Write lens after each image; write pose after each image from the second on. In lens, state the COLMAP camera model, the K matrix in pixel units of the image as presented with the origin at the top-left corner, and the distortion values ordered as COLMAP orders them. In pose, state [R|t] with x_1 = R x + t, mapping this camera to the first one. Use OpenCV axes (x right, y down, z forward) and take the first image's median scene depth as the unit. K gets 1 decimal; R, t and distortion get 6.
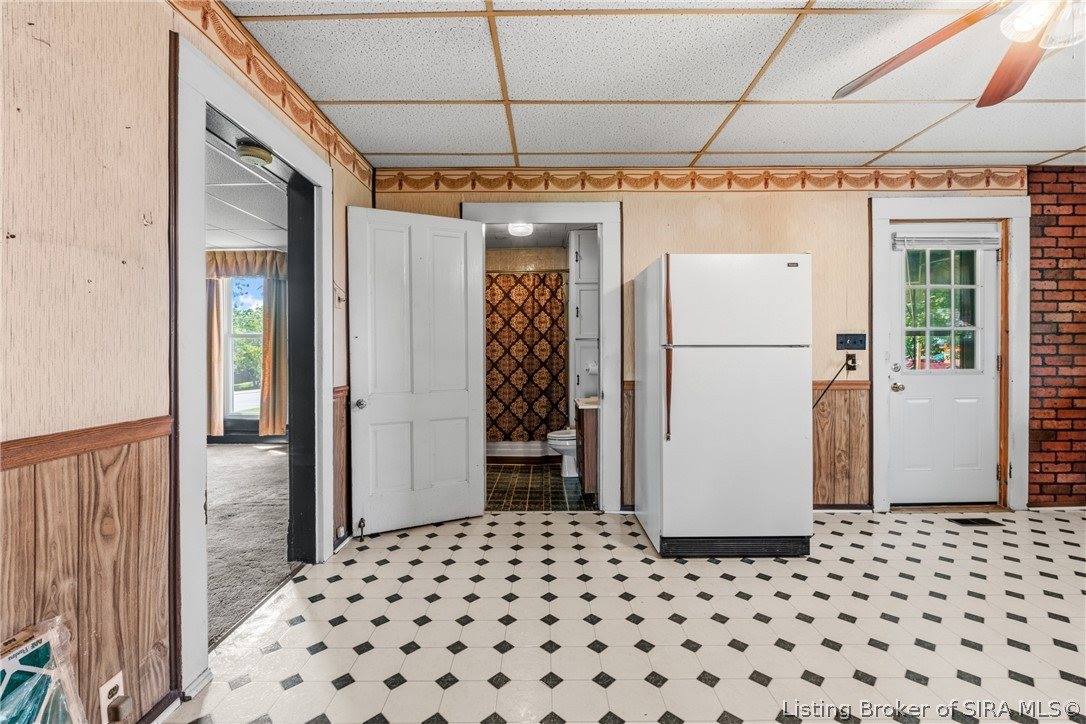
lens RADIAL K [[480.8, 0, 542.2], [0, 480.8, 359.3], [0, 0, 1]] dist [-0.009457, 0.000238]
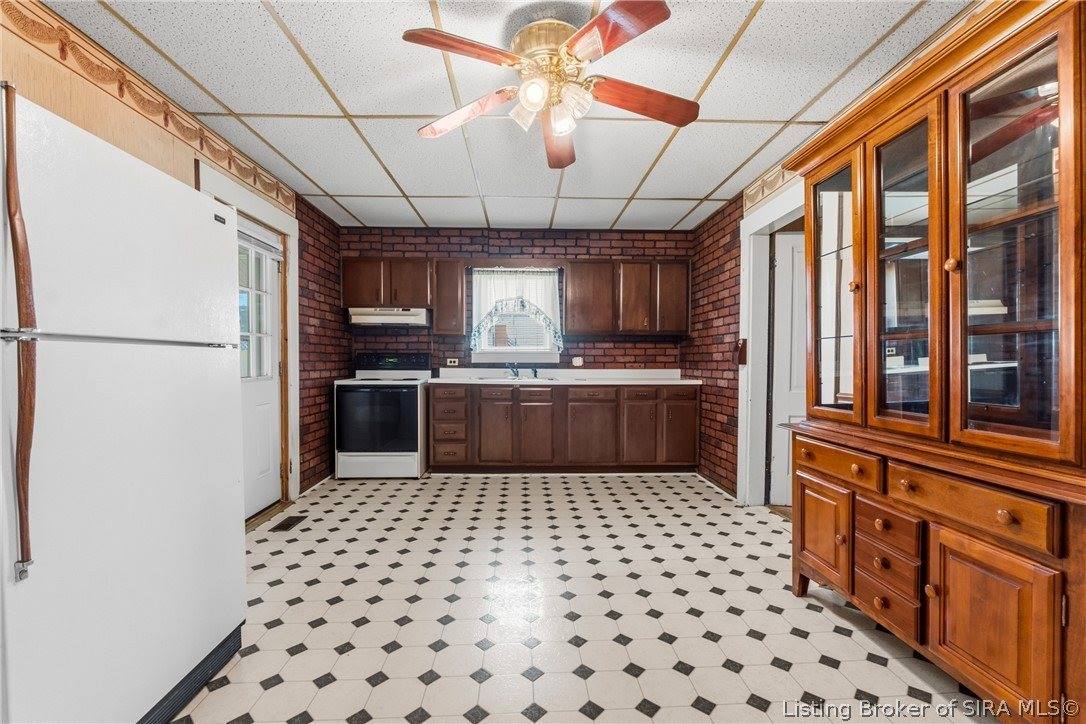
lens RADIAL K [[456.5, 0, 543.7], [0, 456.5, 372.6], [0, 0, 1]] dist [-0.008170, 0.000279]
pose [[-0.051871, -0.020238, 0.998449, -0.090698], [0.004567, 0.999779, 0.020502, -0.001245], [-0.998643, 0.005623, -0.051767, 0.467988]]
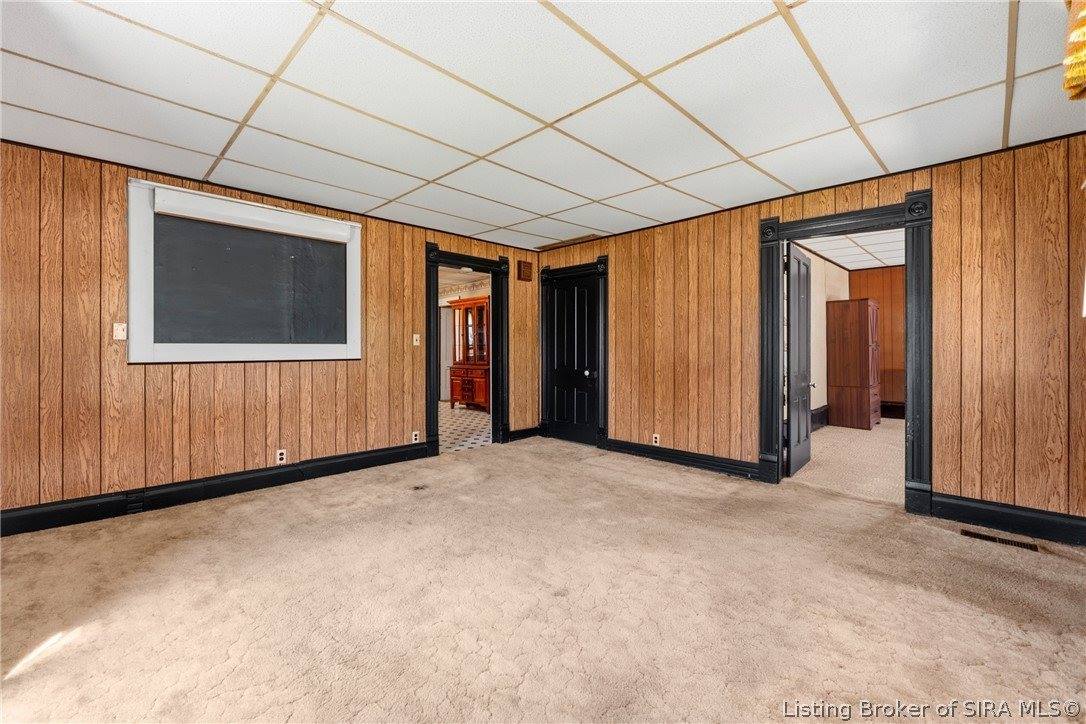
lens RADIAL K [[456.5, 0, 540.8], [0, 456.5, 351.9], [0, 0, 1]] dist [-0.008170, 0.000279]
pose [[-0.716446, 0.004526, 0.697628, -1.654052], [0.006866, 0.999976, 0.000563, 0.005585], [-0.697609, 0.005194, -0.716460, 1.585681]]
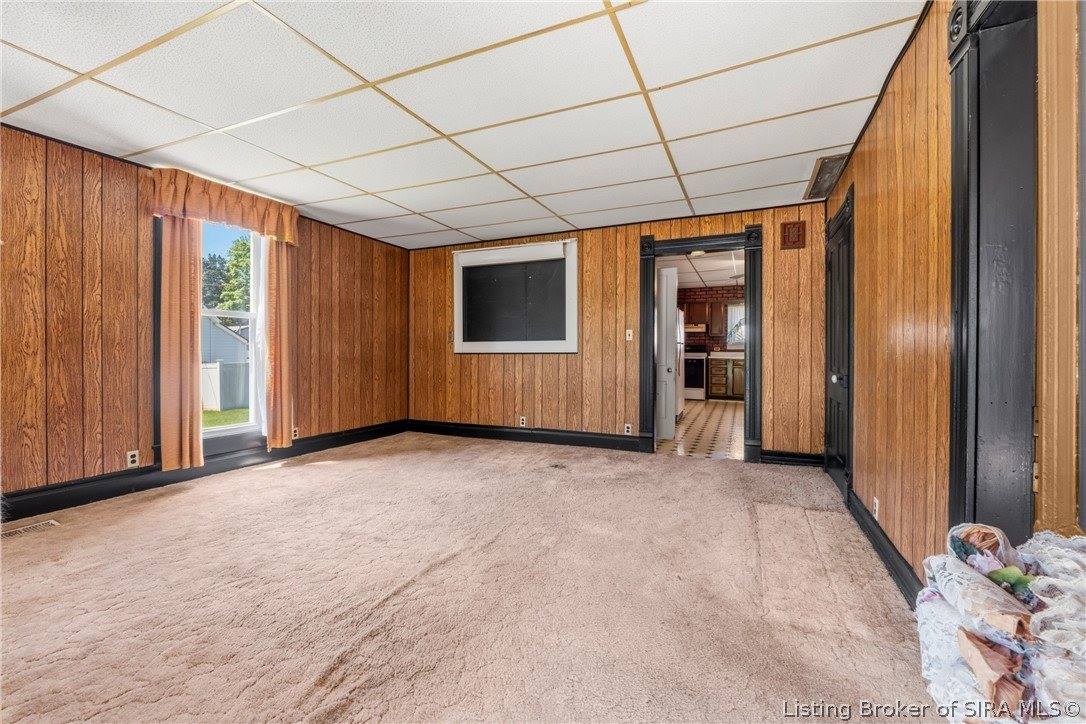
lens RADIAL K [[456.5, 0, 542.0], [0, 456.5, 356.0], [0, 0, 1]] dist [-0.008170, 0.000279]
pose [[0.400036, -0.003981, 0.916491, -1.831377], [0.001269, 0.999992, 0.003789, 0.027018], [-0.916498, -0.000353, 0.400038, 0.535511]]
